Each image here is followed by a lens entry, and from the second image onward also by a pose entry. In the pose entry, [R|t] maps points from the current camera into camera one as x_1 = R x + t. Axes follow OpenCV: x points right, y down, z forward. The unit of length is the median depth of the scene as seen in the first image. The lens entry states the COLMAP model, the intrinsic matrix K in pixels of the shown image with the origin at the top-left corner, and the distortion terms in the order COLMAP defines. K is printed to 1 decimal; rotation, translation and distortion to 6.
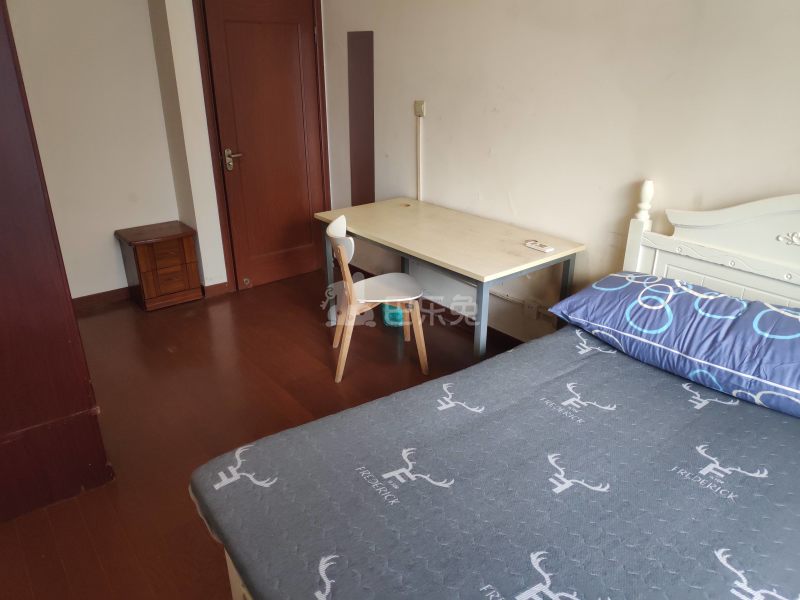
lens RADIAL K [[567.6, 0, 395.3], [0, 567.6, 297.4], [0, 0, 1]] dist [0.009779, -0.025140]
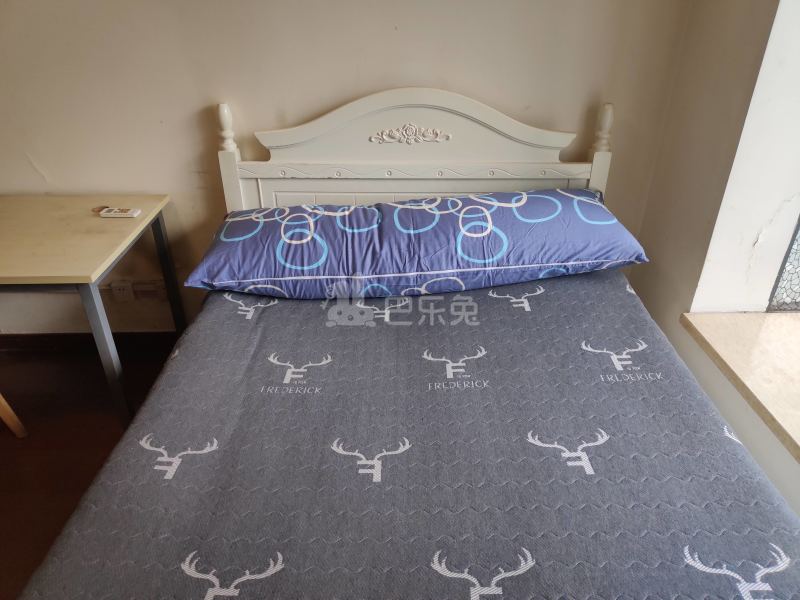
lens RADIAL K [[567.6, 0, 401.1], [0, 567.6, 300.5], [0, 0, 1]] dist [0.009779, -0.025140]
pose [[0.595838, -0.393816, 0.699919, -0.134551], [0.299166, 0.917631, 0.261634, -0.086894], [-0.745303, 0.053500, 0.664576, 0.271171]]
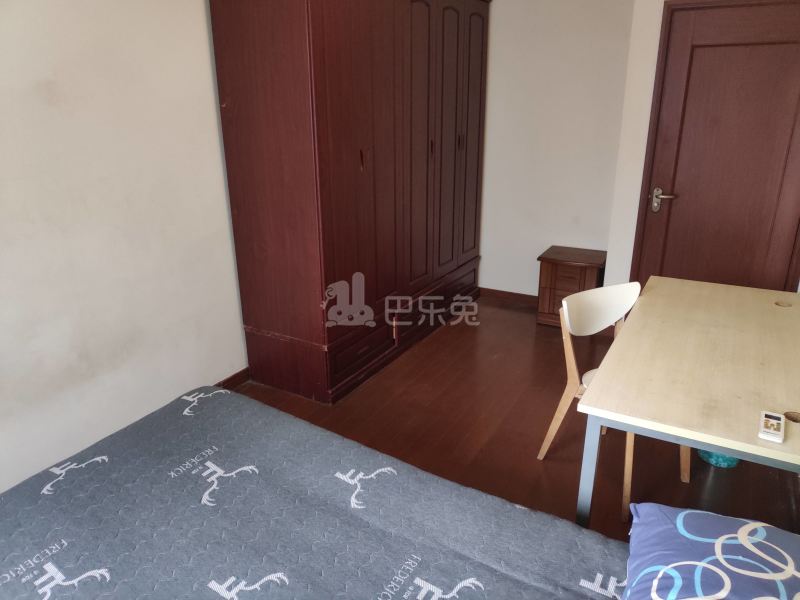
lens RADIAL K [[567.6, 0, 394.8], [0, 567.6, 295.0], [0, 0, 1]] dist [0.009779, -0.025140]
pose [[0.372719, 0.307410, -0.875545, 0.719015], [-0.342783, 0.922408, 0.177942, -0.230163], [0.862311, 0.233800, 0.449174, 0.523485]]
